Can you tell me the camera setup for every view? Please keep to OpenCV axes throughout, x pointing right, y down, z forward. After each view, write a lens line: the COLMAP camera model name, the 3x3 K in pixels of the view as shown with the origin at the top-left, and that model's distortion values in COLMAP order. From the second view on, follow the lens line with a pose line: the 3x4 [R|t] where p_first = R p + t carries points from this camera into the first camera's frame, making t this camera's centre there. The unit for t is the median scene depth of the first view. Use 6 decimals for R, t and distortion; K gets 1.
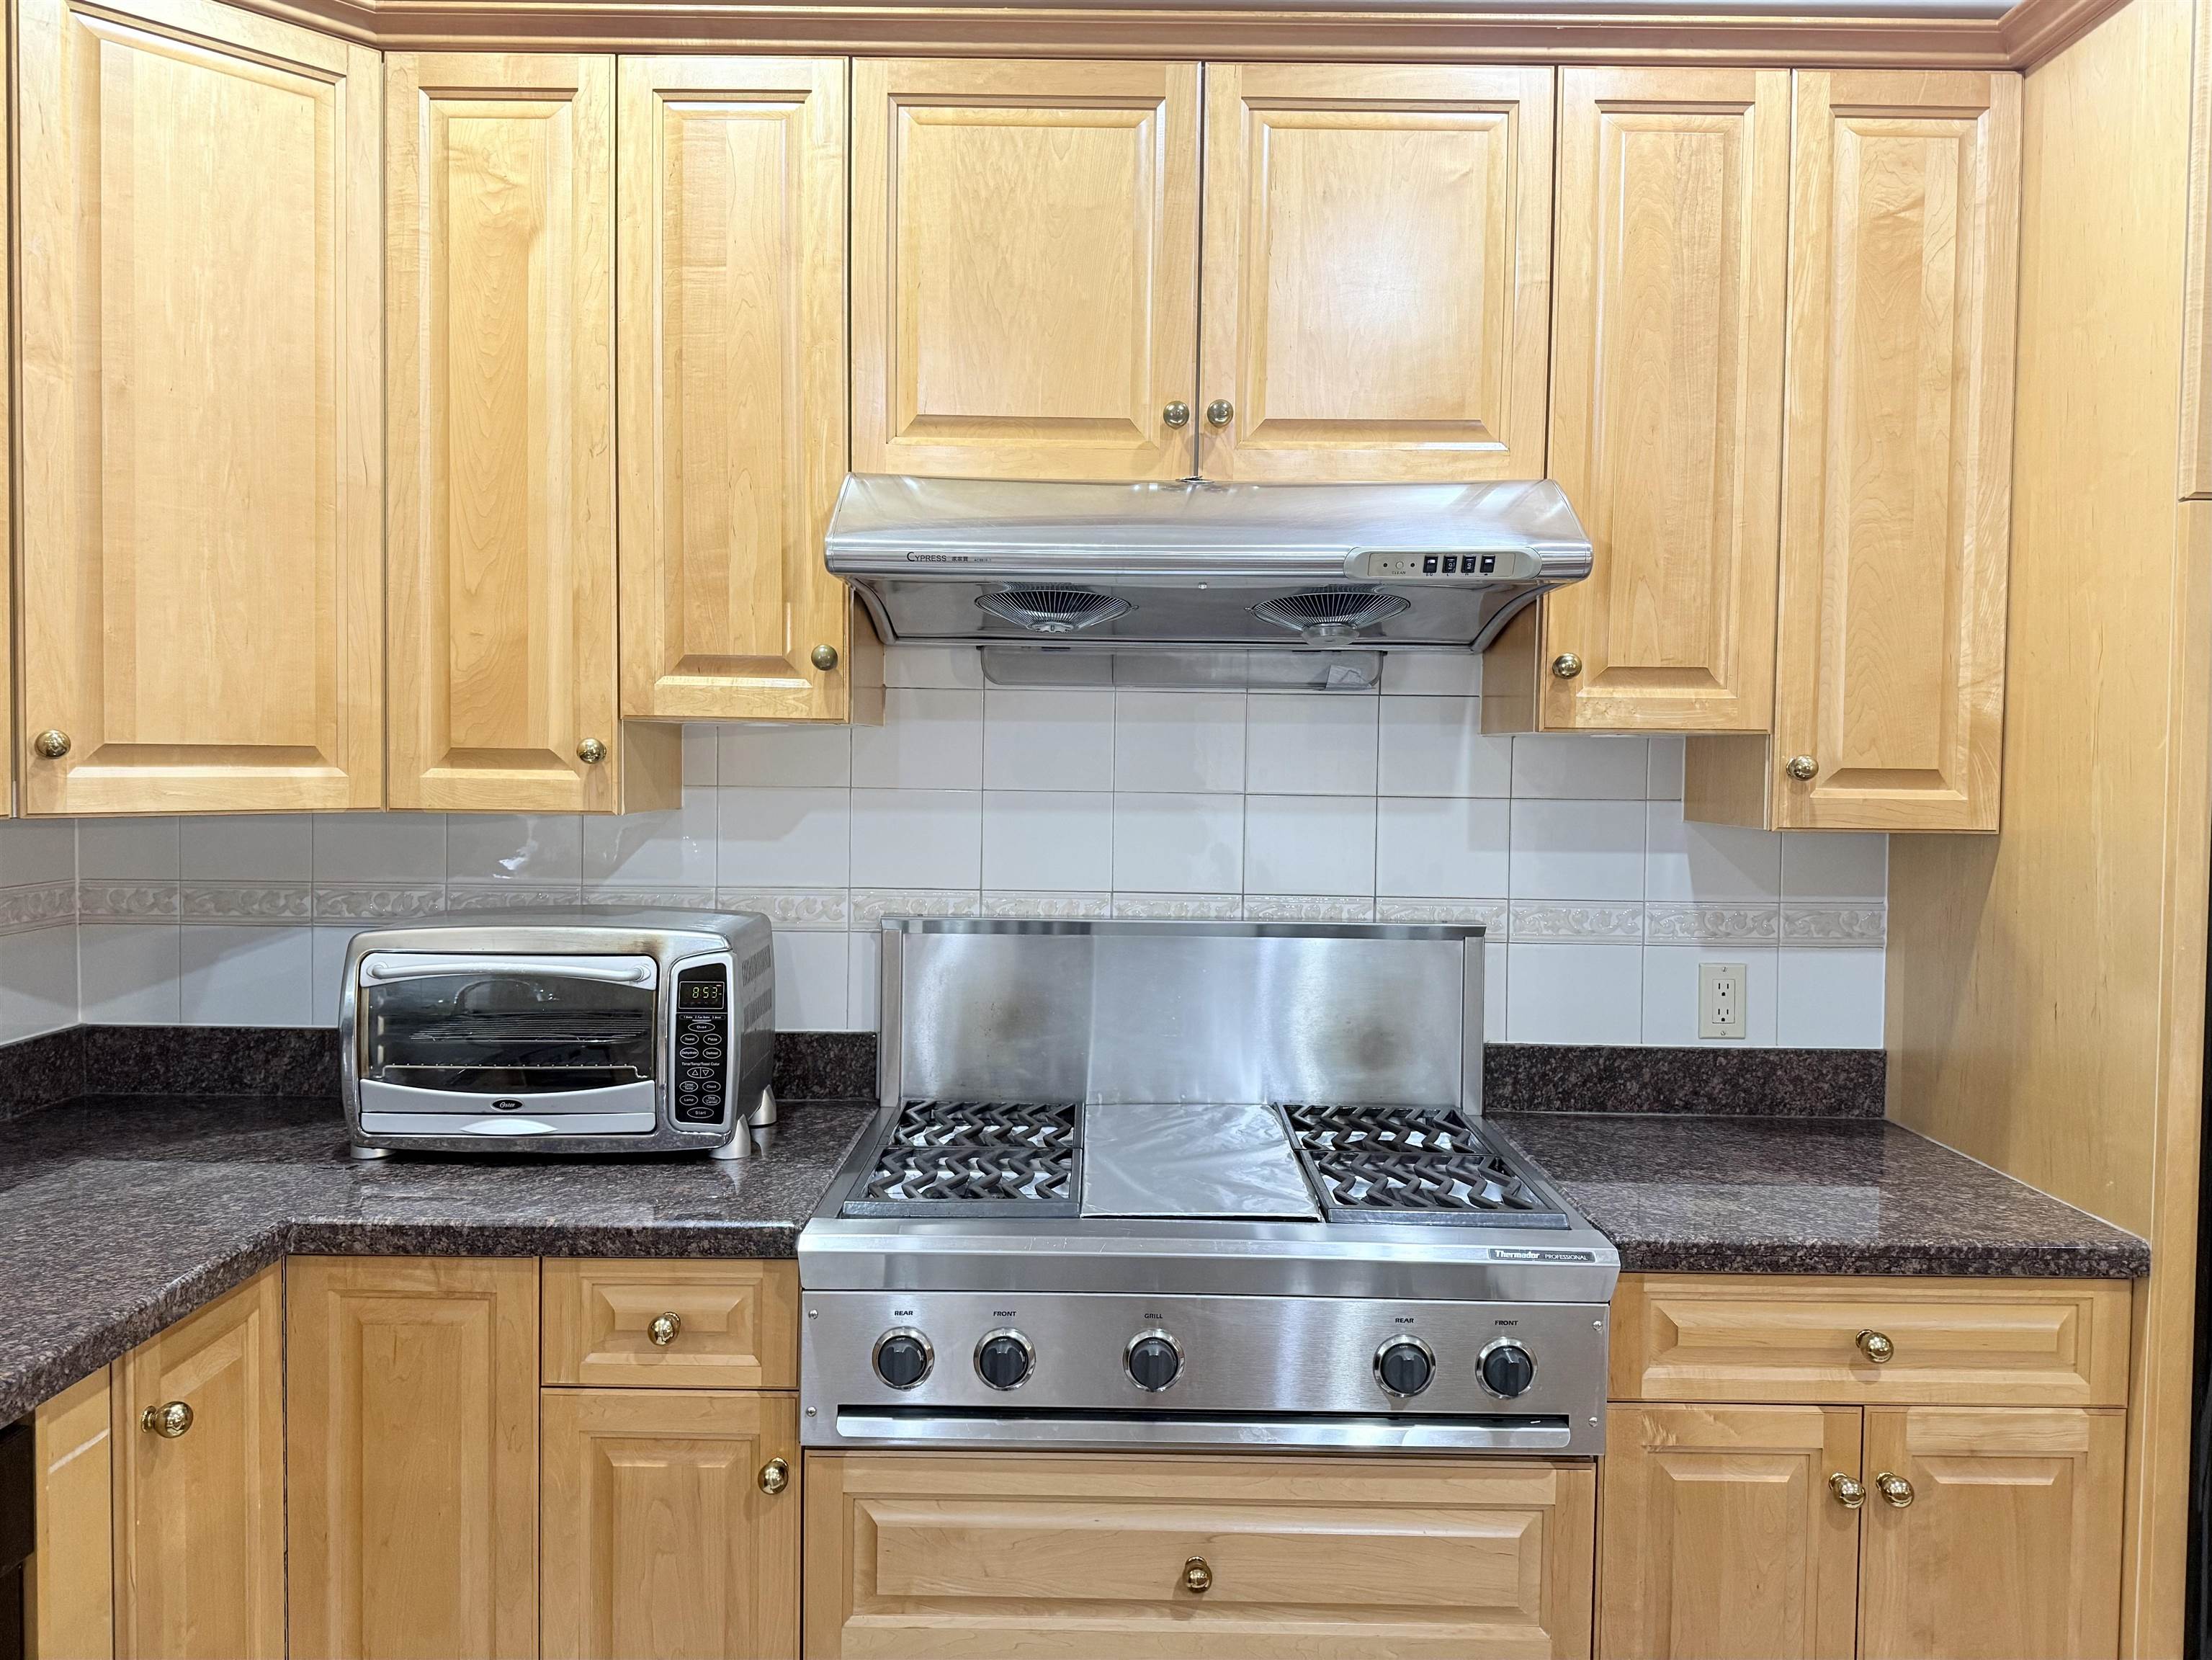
lens RADIAL K [[1614.4, 0, 1103.3], [0, 1614.4, 809.5], [0, 0, 1]] dist [0.080255, -0.100400]
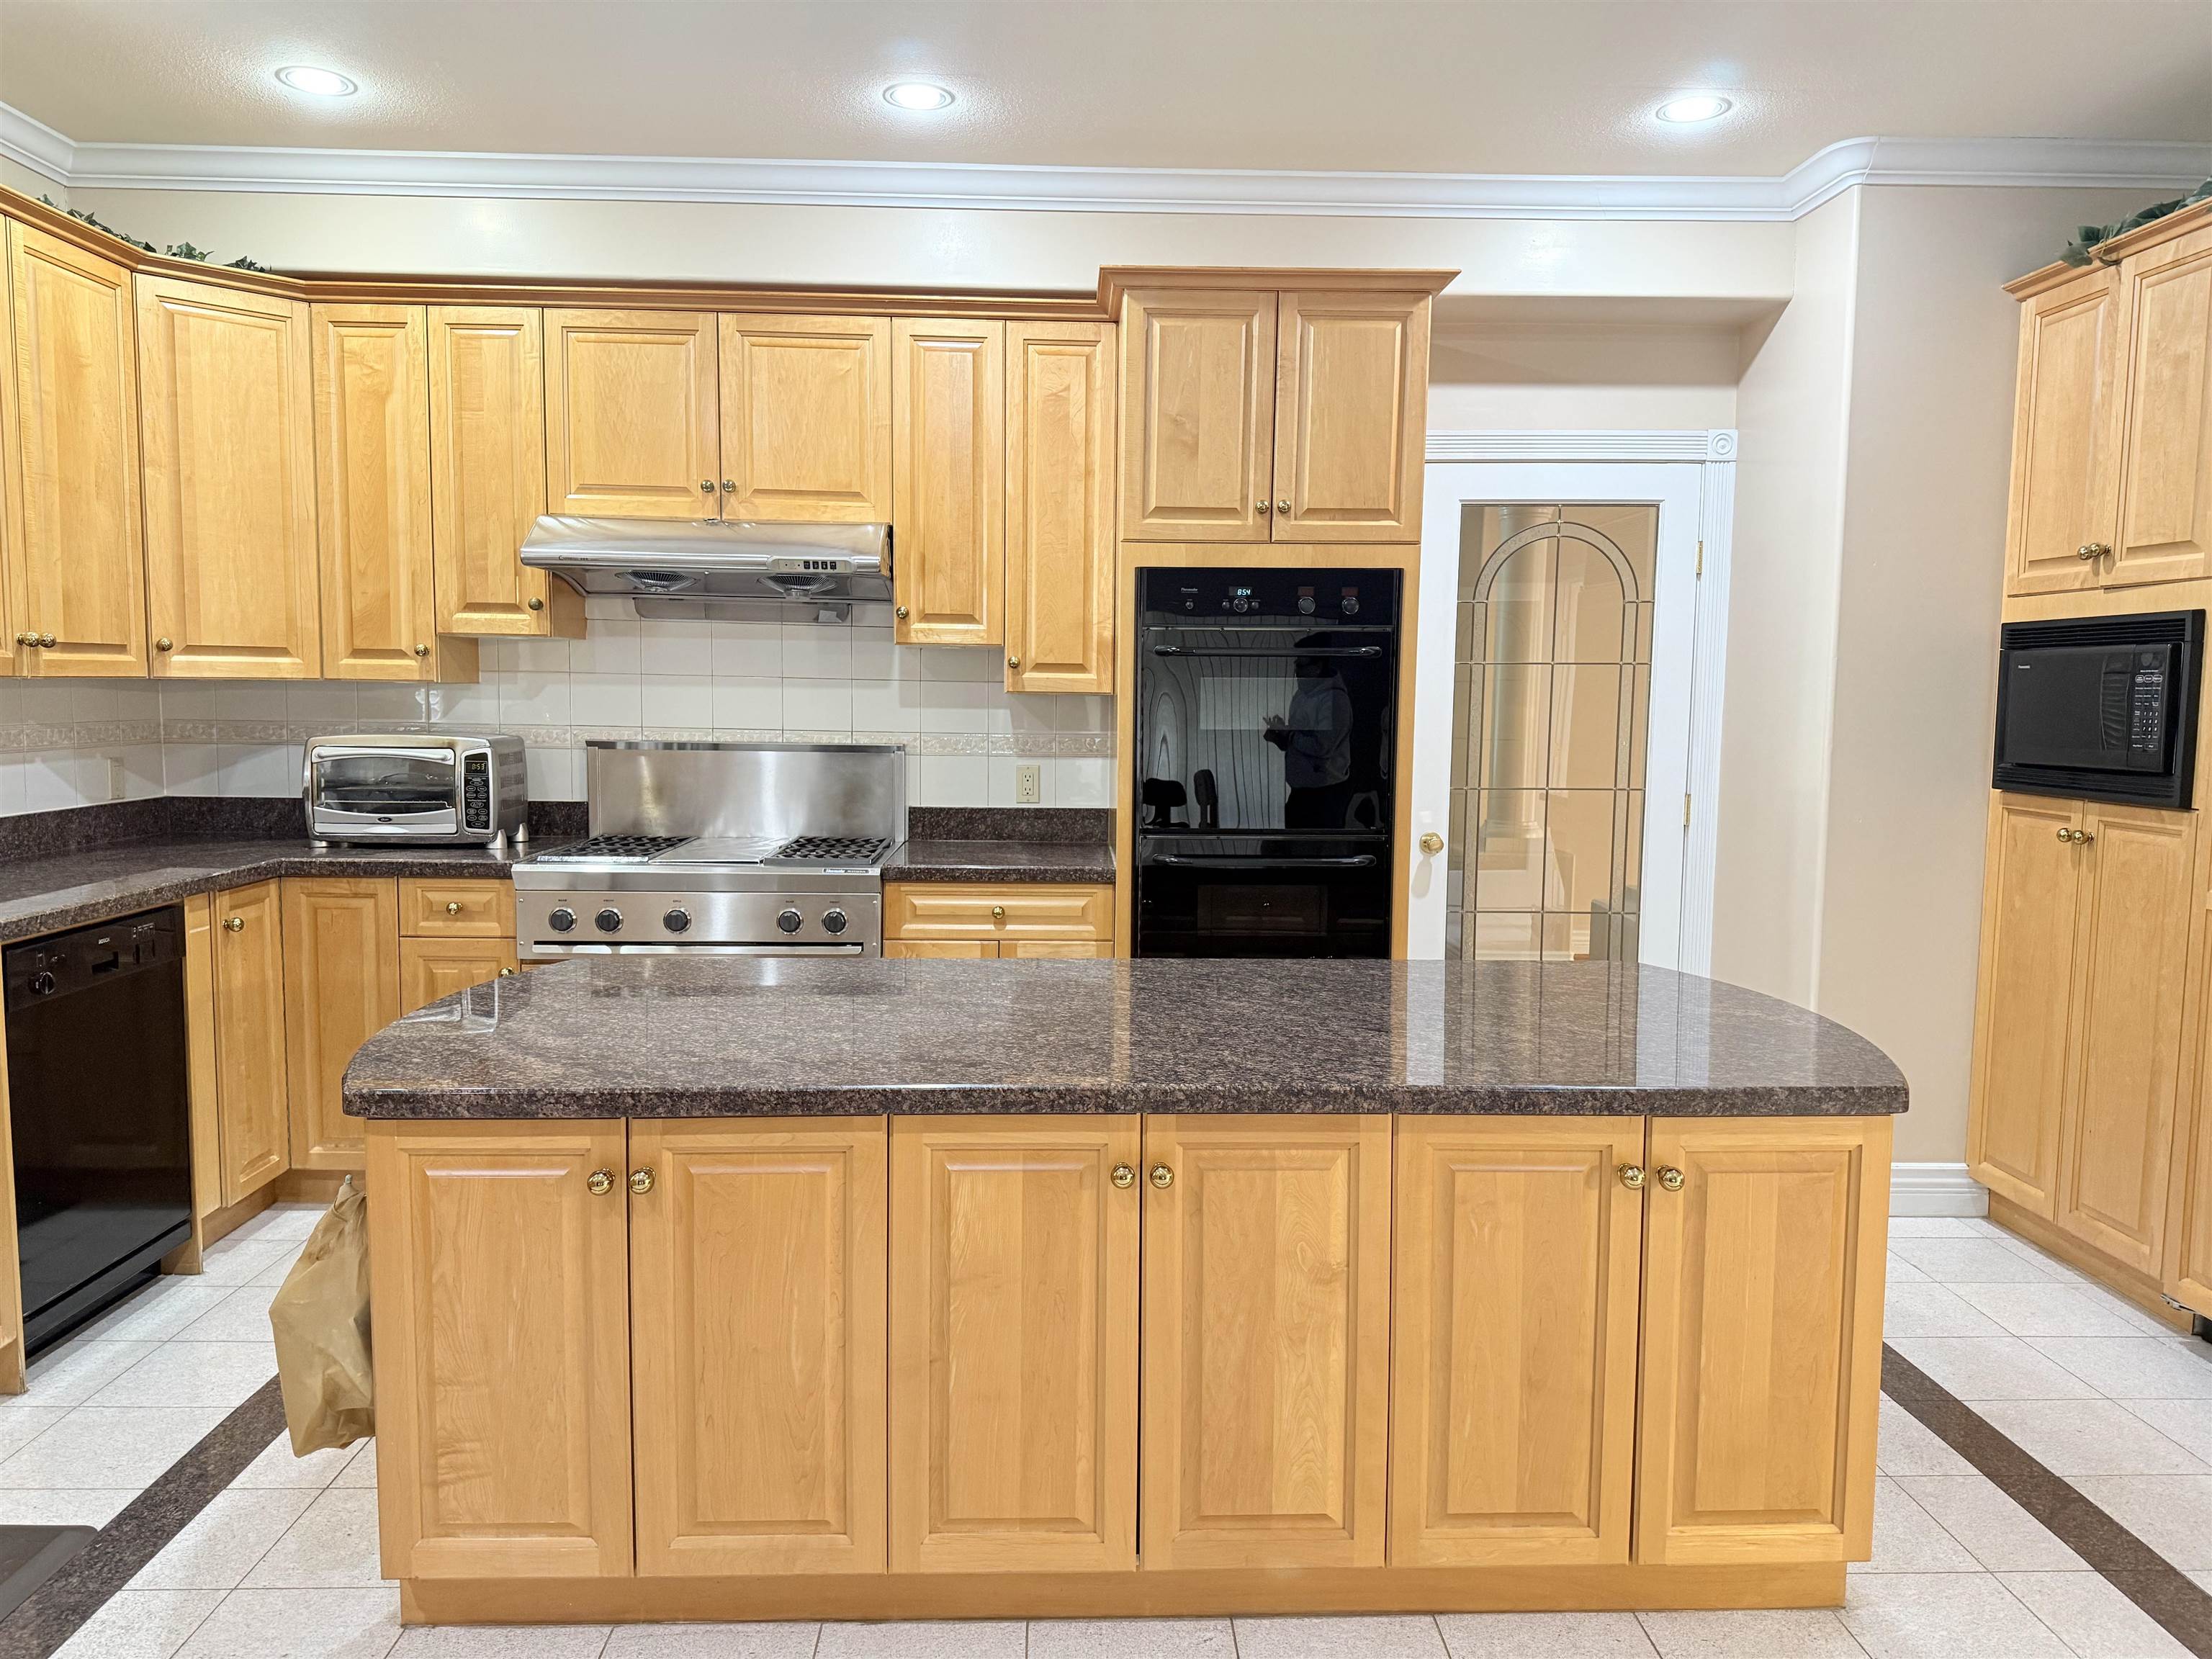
lens RADIAL K [[1553.4, 0, 1106.0], [0, 1553.4, 829.5], [0, 0, 1]] dist [0.060433, -0.082779]
pose [[0.999500, -0.001088, 0.031590, 0.483134], [-0.000838, 0.998144, 0.060896, 0.068364], [-0.031598, -0.060892, 0.997644, -1.009368]]
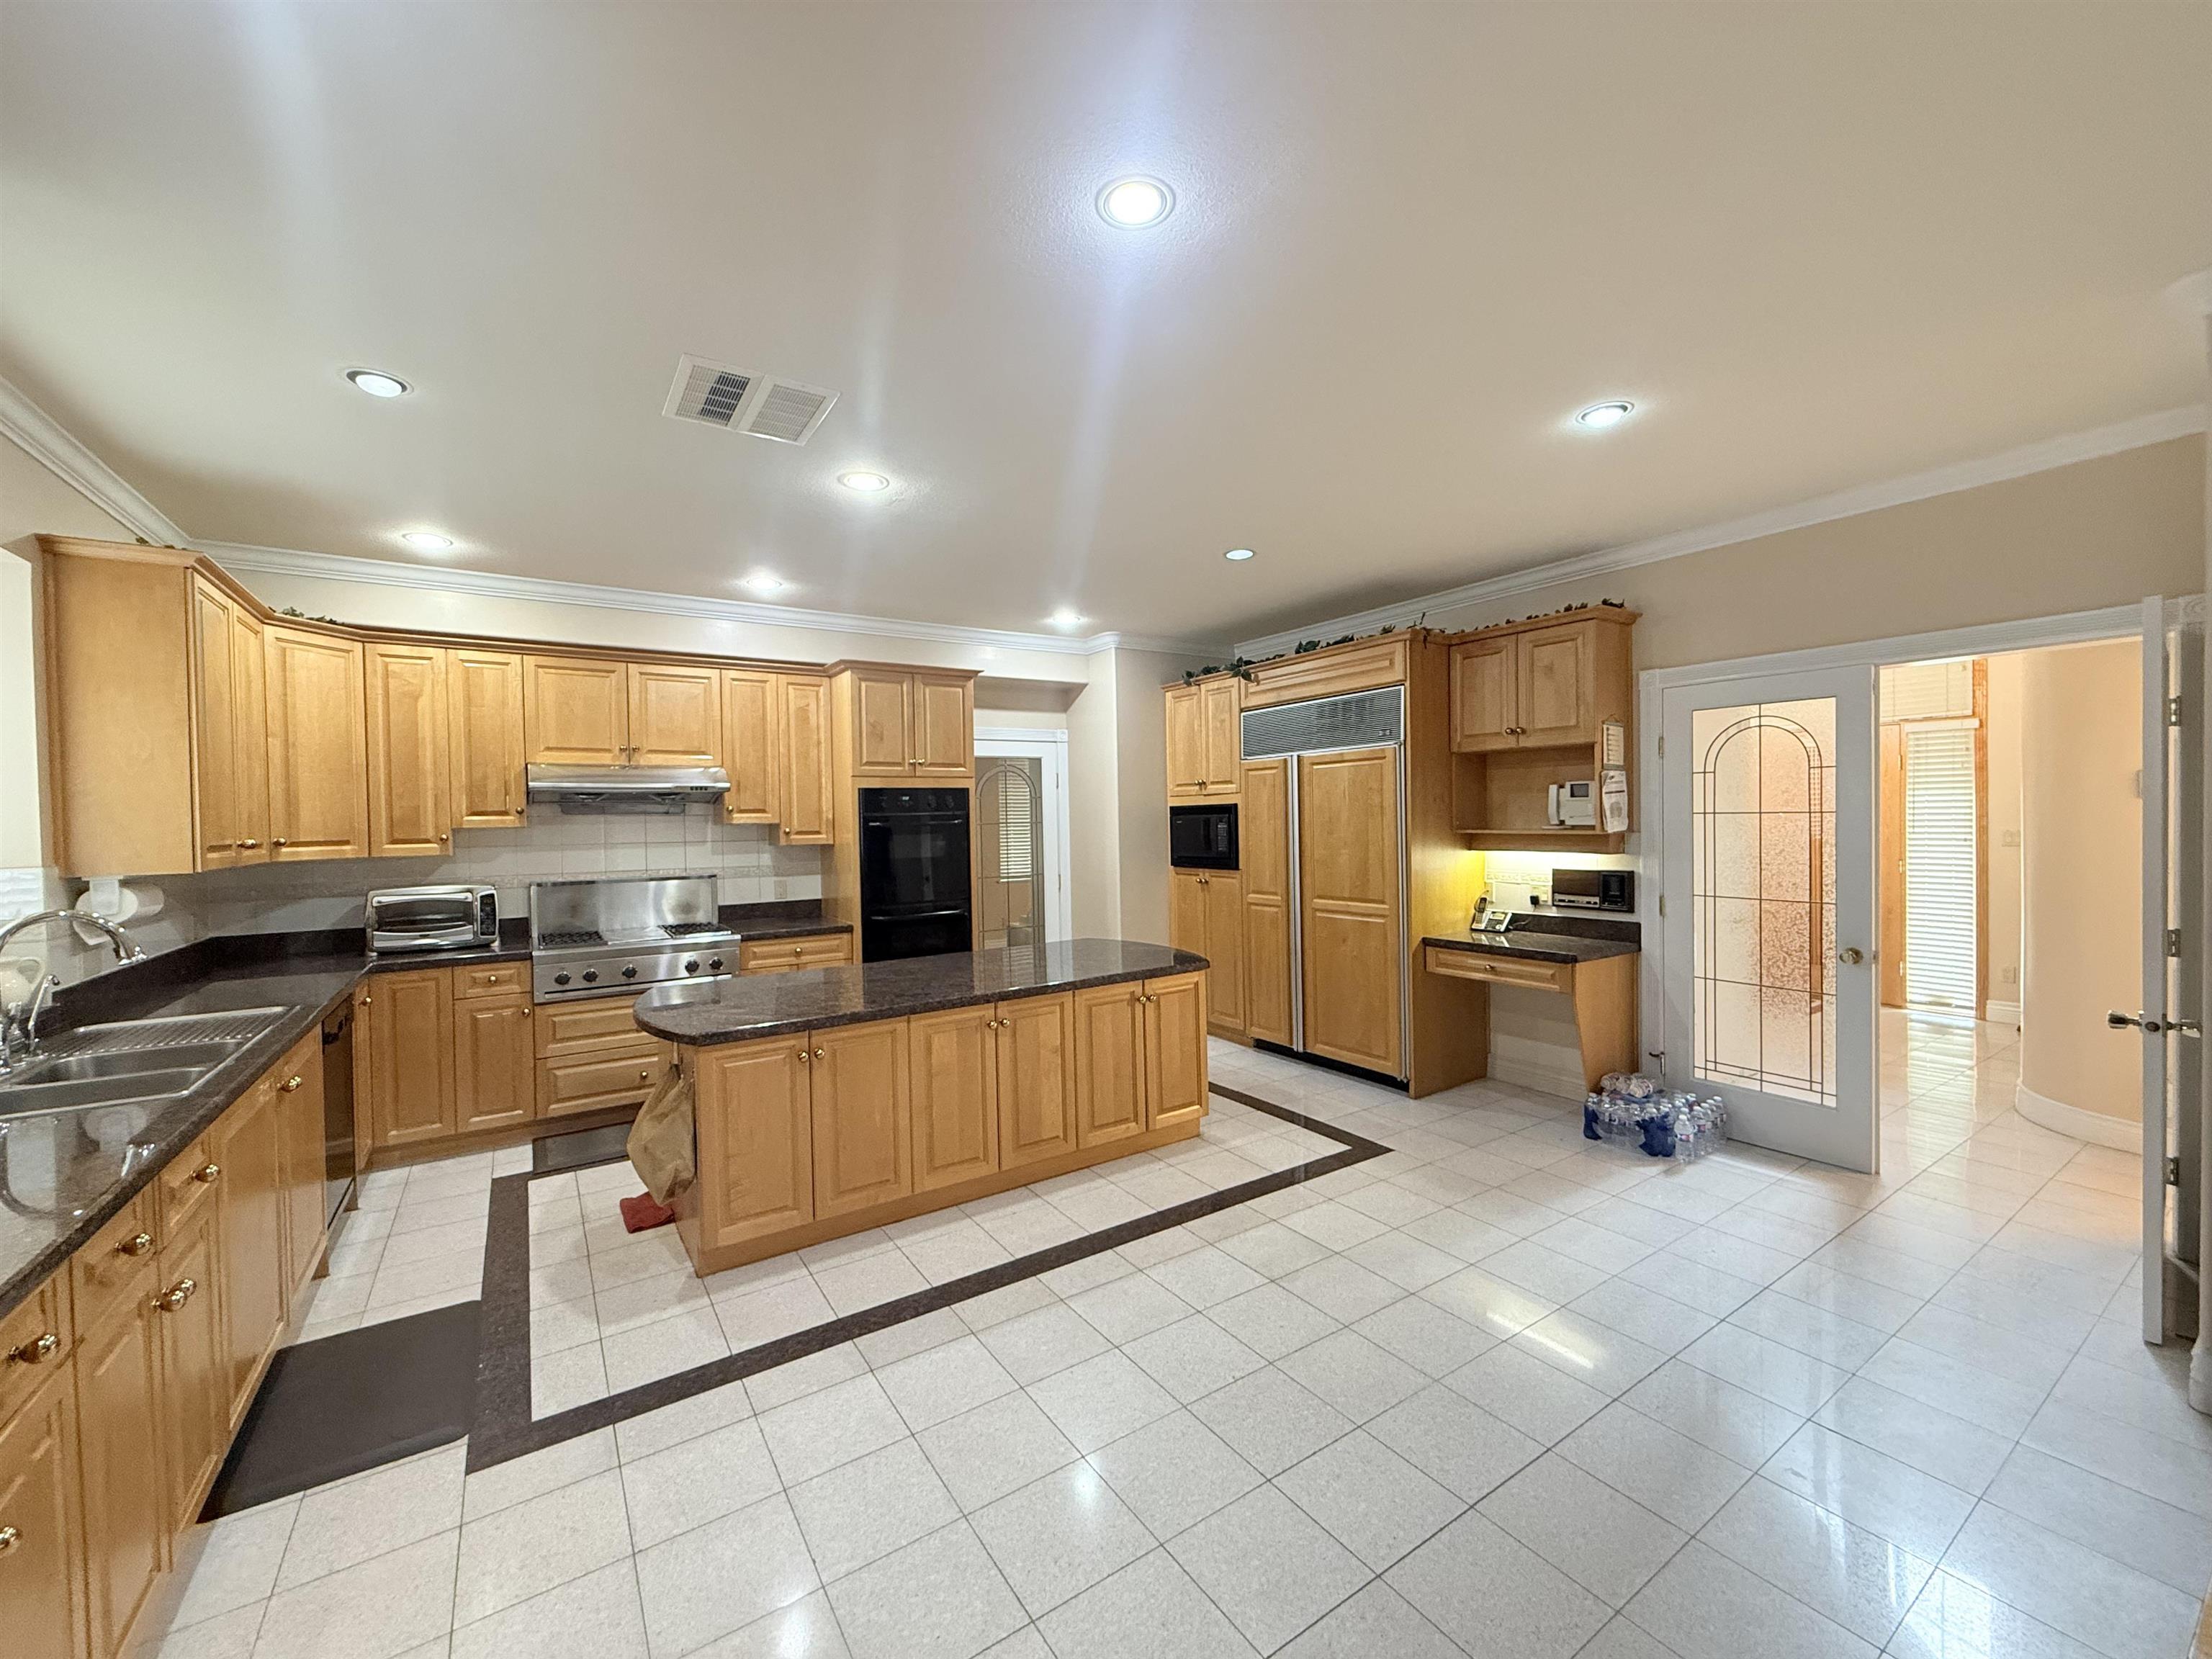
lens RADIAL K [[879.4, 0, 1101.3], [0, 879.4, 832.9], [0, 0, 1]] dist [0.001909, -0.000271]
pose [[0.833809, -0.035112, 0.550936, -0.174116], [0.044742, 0.998990, -0.004046, 0.025330], [-0.550237, 0.028023, 0.834538, -1.451945]]
